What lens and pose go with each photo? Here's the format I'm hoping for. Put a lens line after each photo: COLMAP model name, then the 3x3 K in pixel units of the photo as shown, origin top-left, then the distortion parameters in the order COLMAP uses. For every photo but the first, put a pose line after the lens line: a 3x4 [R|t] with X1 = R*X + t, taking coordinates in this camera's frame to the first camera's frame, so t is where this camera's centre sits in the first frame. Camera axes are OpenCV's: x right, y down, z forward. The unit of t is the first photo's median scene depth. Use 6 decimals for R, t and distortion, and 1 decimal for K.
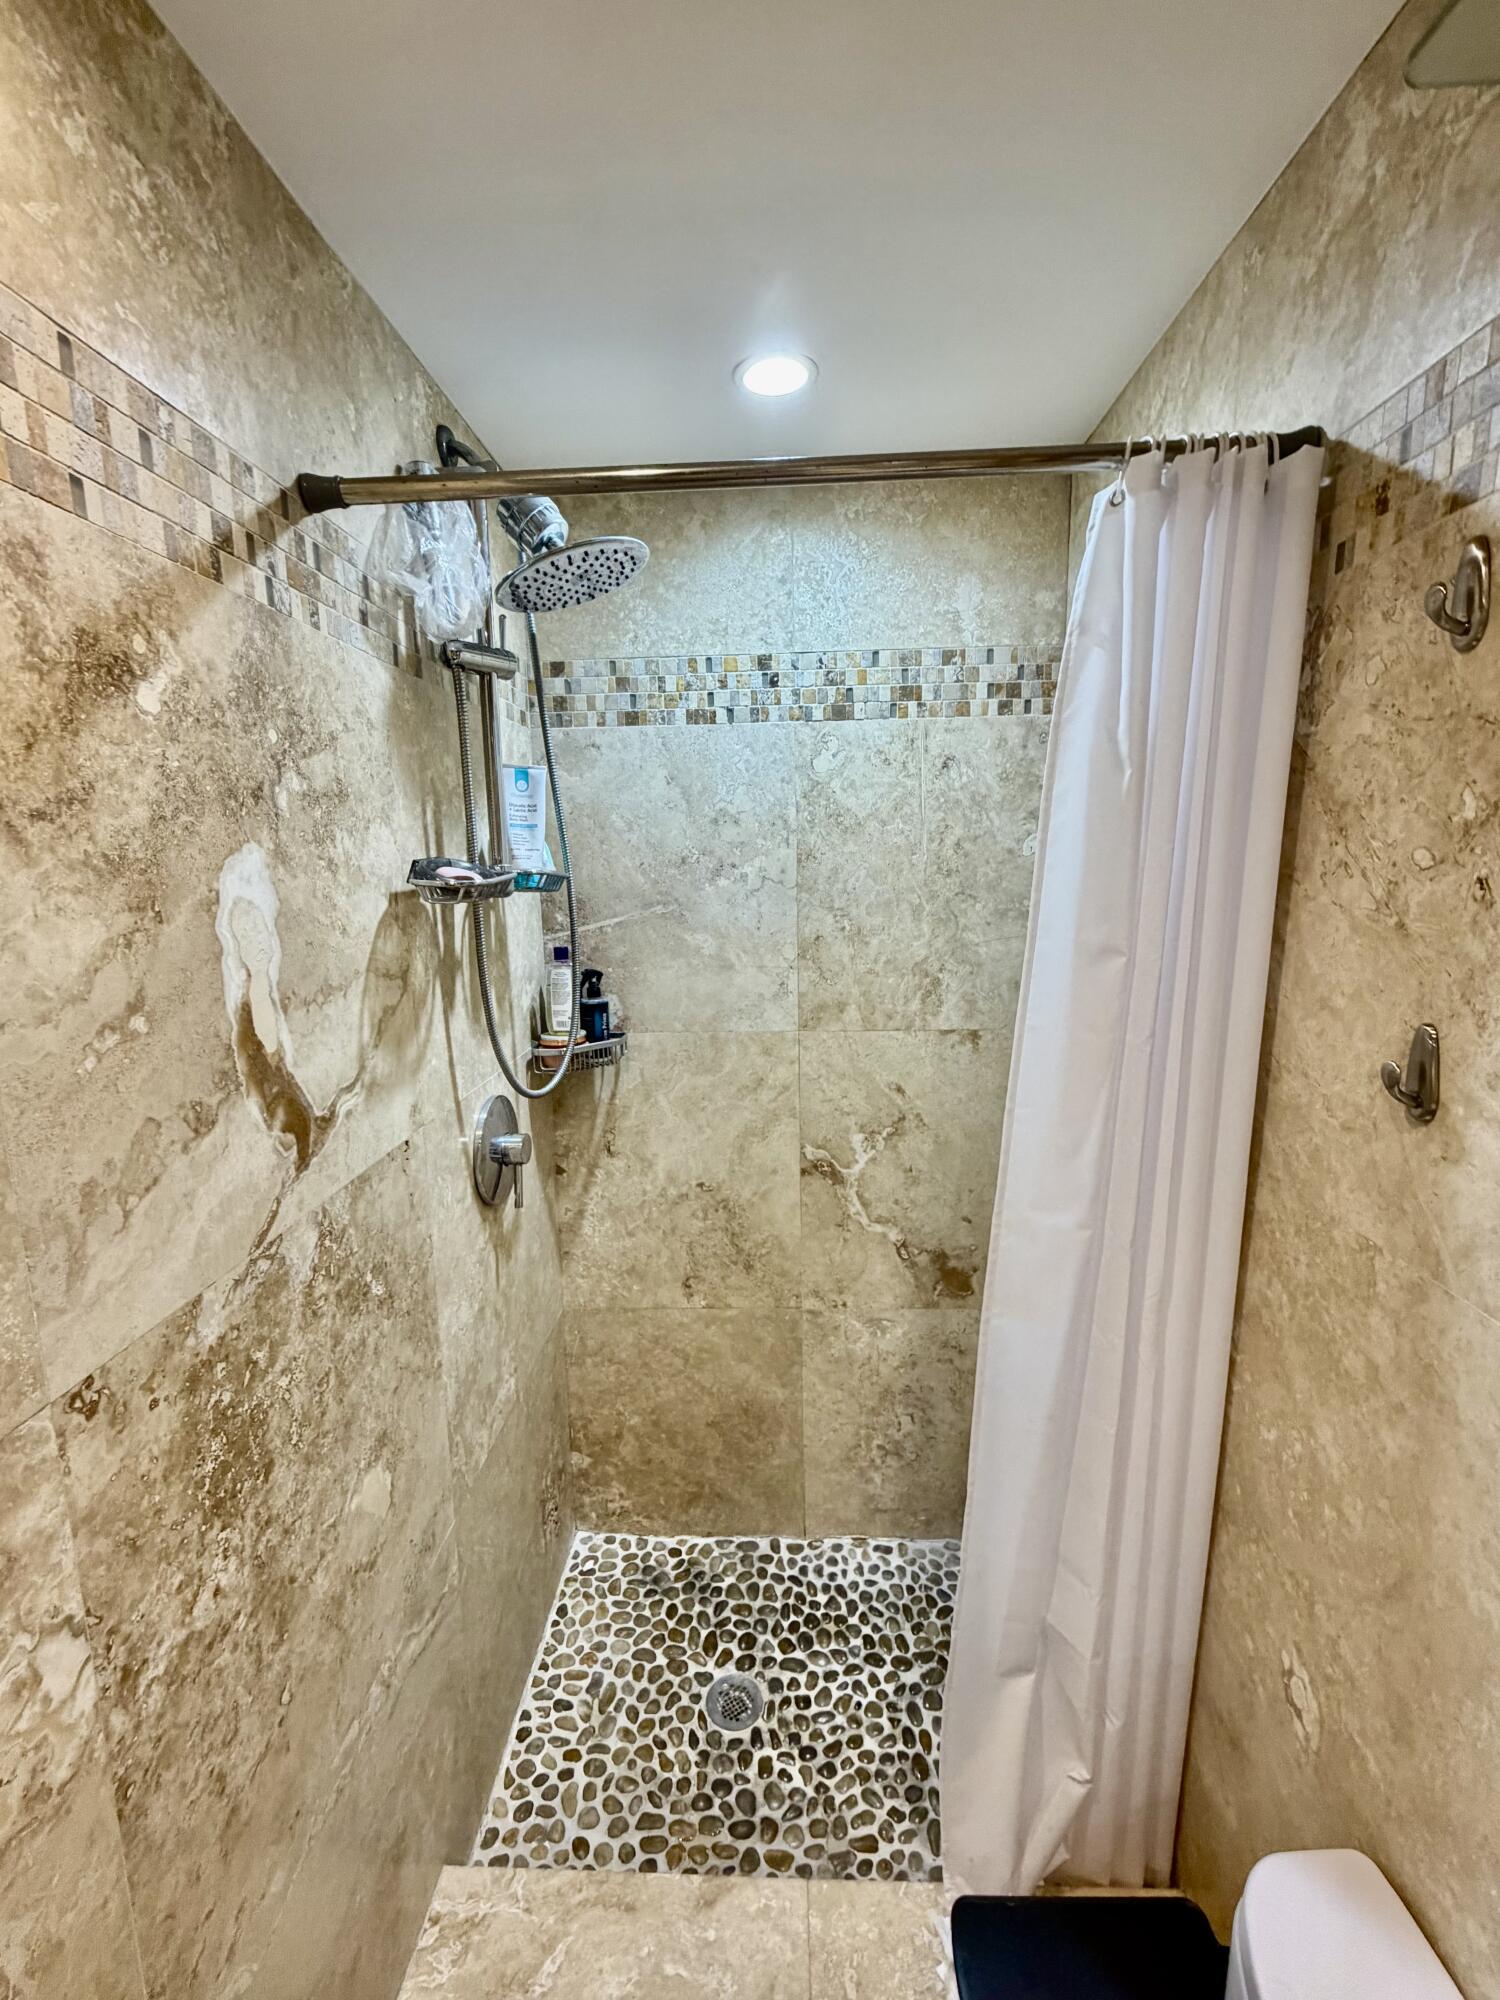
lens RADIAL K [[864.9, 0, 749.9], [0, 864.9, 996.8], [0, 0, 1]] dist [-0.000974, -0.000124]
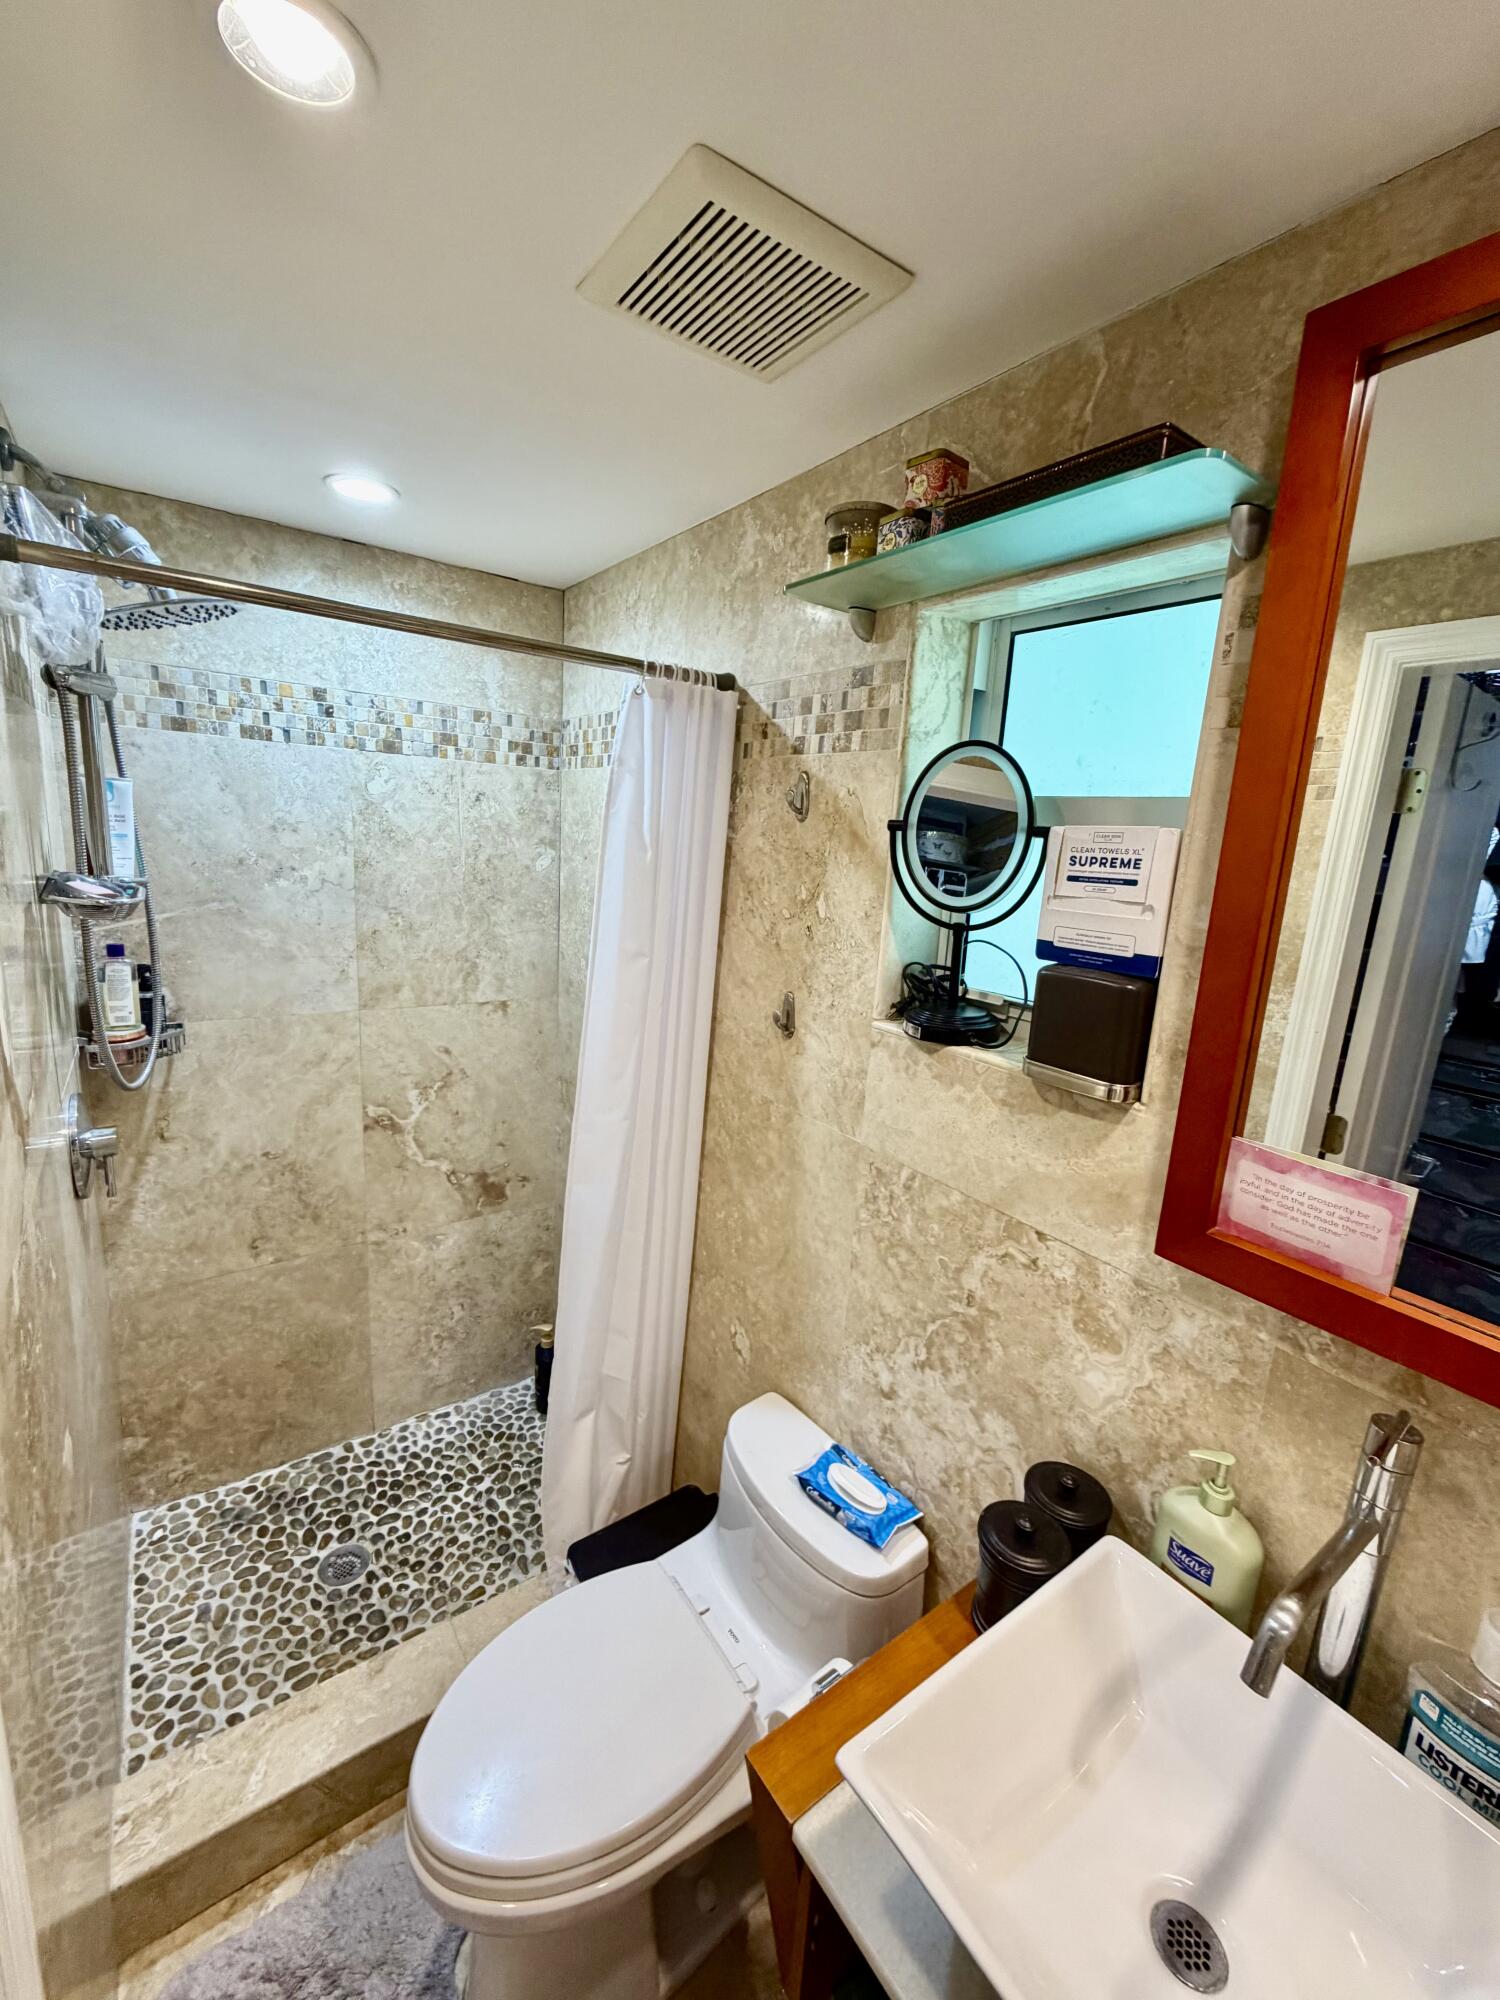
lens RADIAL K [[797.7, 0, 747.7], [0, 797.7, 999.6], [0, 0, 1]] dist [-0.001822, -0.000405]
pose [[0.785272, -0.057574, 0.616469, -0.212972], [0.025807, 0.997846, 0.060318, -0.029266], [-0.618613, -0.031457, 0.785066, -0.200921]]
